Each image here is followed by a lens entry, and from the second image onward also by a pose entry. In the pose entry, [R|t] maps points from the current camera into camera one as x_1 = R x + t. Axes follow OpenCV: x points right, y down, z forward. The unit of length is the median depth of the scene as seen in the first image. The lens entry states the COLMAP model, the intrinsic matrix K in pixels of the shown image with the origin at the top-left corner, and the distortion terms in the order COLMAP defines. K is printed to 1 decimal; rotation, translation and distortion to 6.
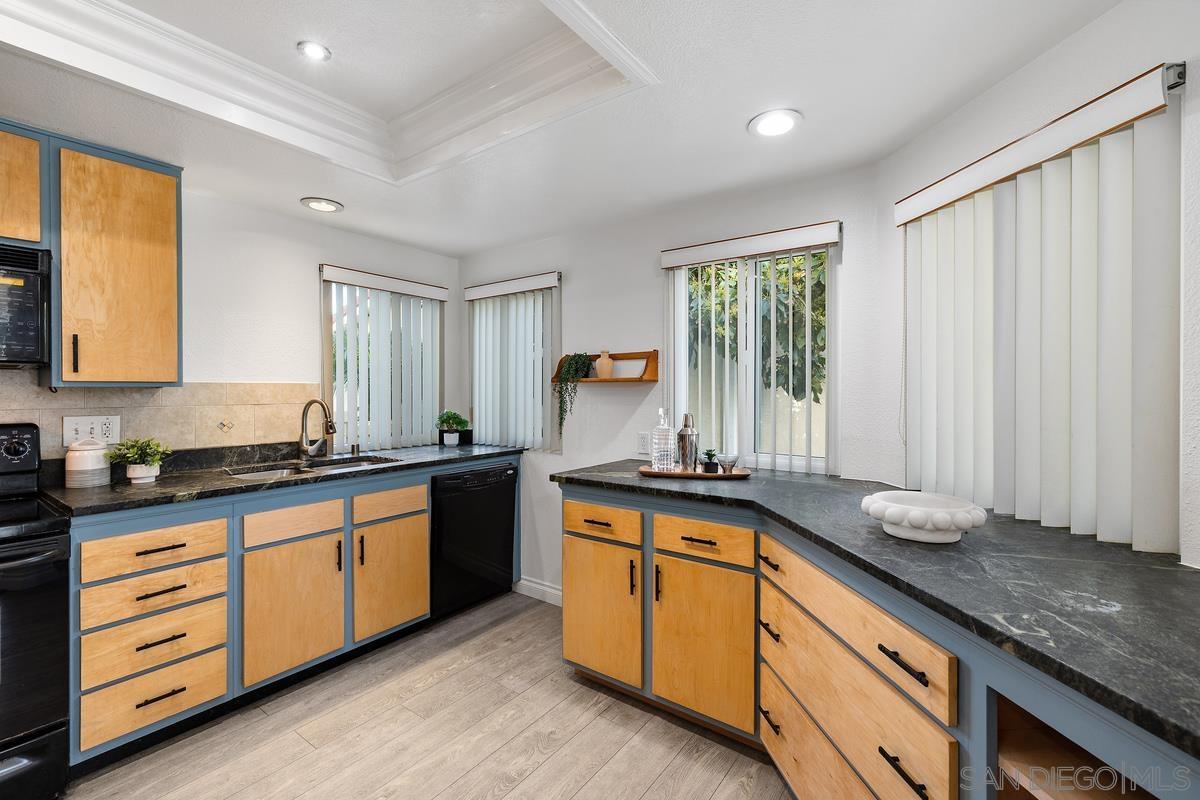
lens RADIAL K [[518.2, 0, 600.8], [0, 518.2, 393.3], [0, 0, 1]] dist [-0.000791, 0.000152]
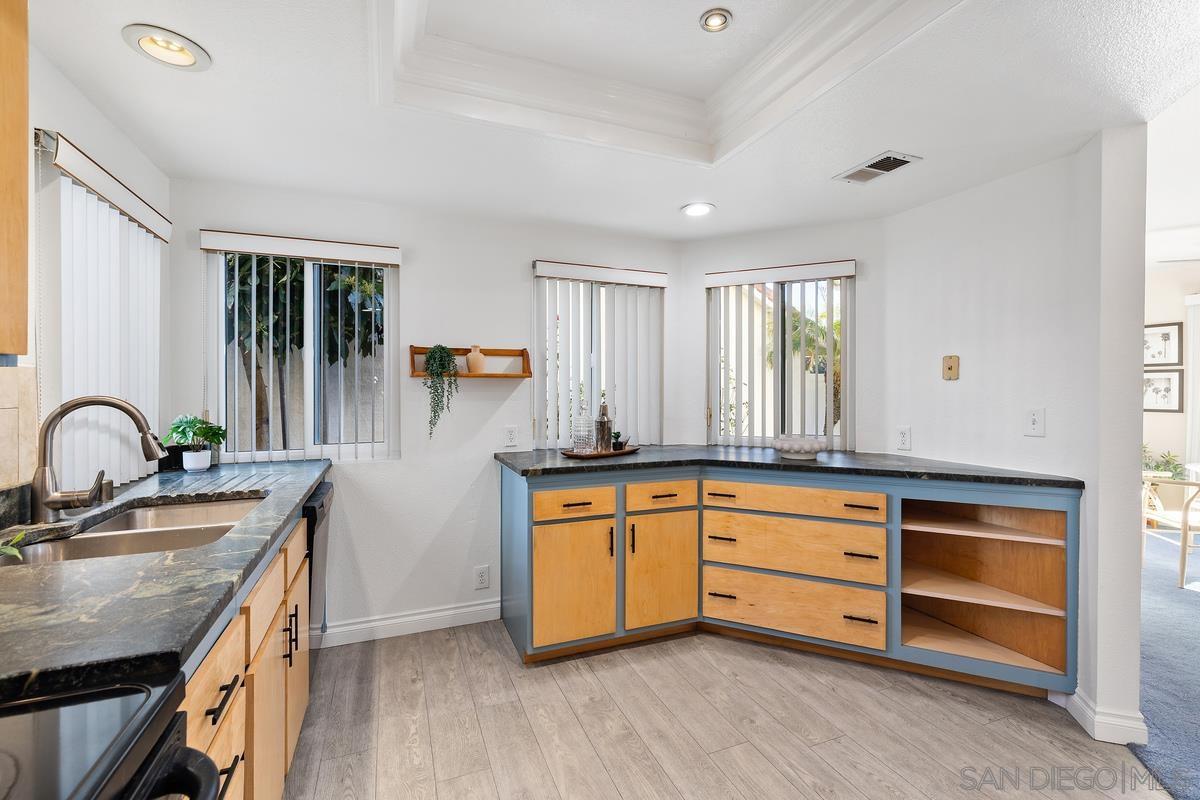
lens RADIAL K [[518.2, 0, 601.0], [0, 518.2, 394.9], [0, 0, 1]] dist [-0.000791, 0.000152]
pose [[0.518307, -0.009117, 0.855146, -0.823840], [0.003578, 0.999958, 0.008492, 0.005299], [-0.855187, -0.001342, 0.518317, 0.341052]]
